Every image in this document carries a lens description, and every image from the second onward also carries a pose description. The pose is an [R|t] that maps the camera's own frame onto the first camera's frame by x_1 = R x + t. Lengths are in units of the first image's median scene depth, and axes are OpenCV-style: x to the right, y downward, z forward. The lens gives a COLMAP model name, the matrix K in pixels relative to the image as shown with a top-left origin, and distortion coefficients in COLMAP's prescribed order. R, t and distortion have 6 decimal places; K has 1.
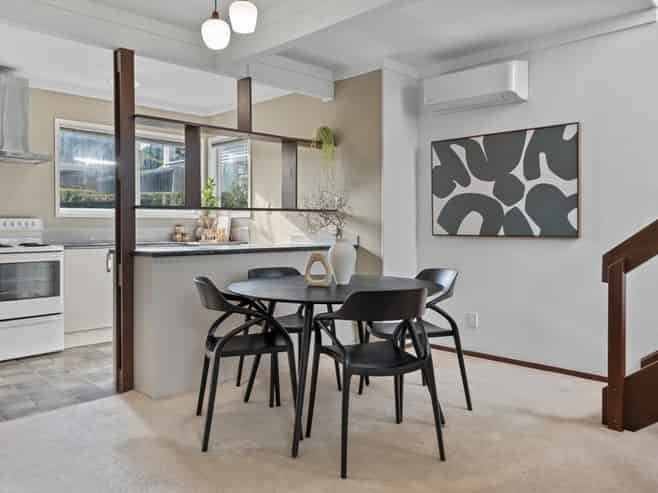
lens RADIAL K [[517.3, 0, 330.0], [0, 517.3, 242.7], [0, 0, 1]] dist [-0.006579, -0.004291]
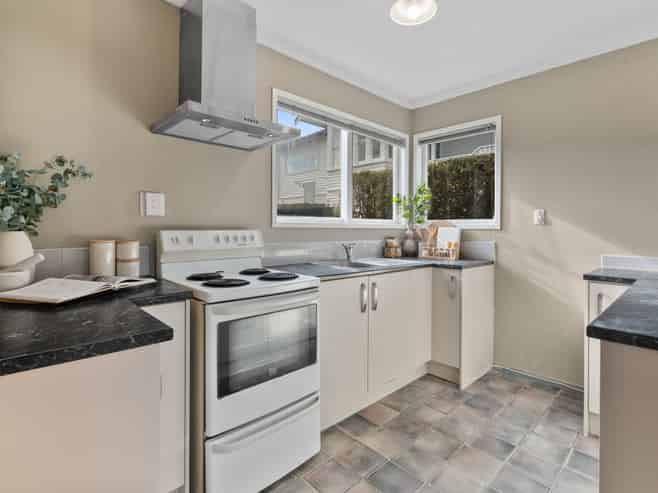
lens RADIAL K [[338.2, 0, 327.7], [0, 338.2, 239.8], [0, 0, 1]] dist [0.002369, 0.000152]
pose [[0.999016, 0.010051, -0.043190, -0.432496], [-0.010020, 0.999949, 0.000924, -0.033838], [0.043197, -0.000490, 0.999066, 0.536354]]
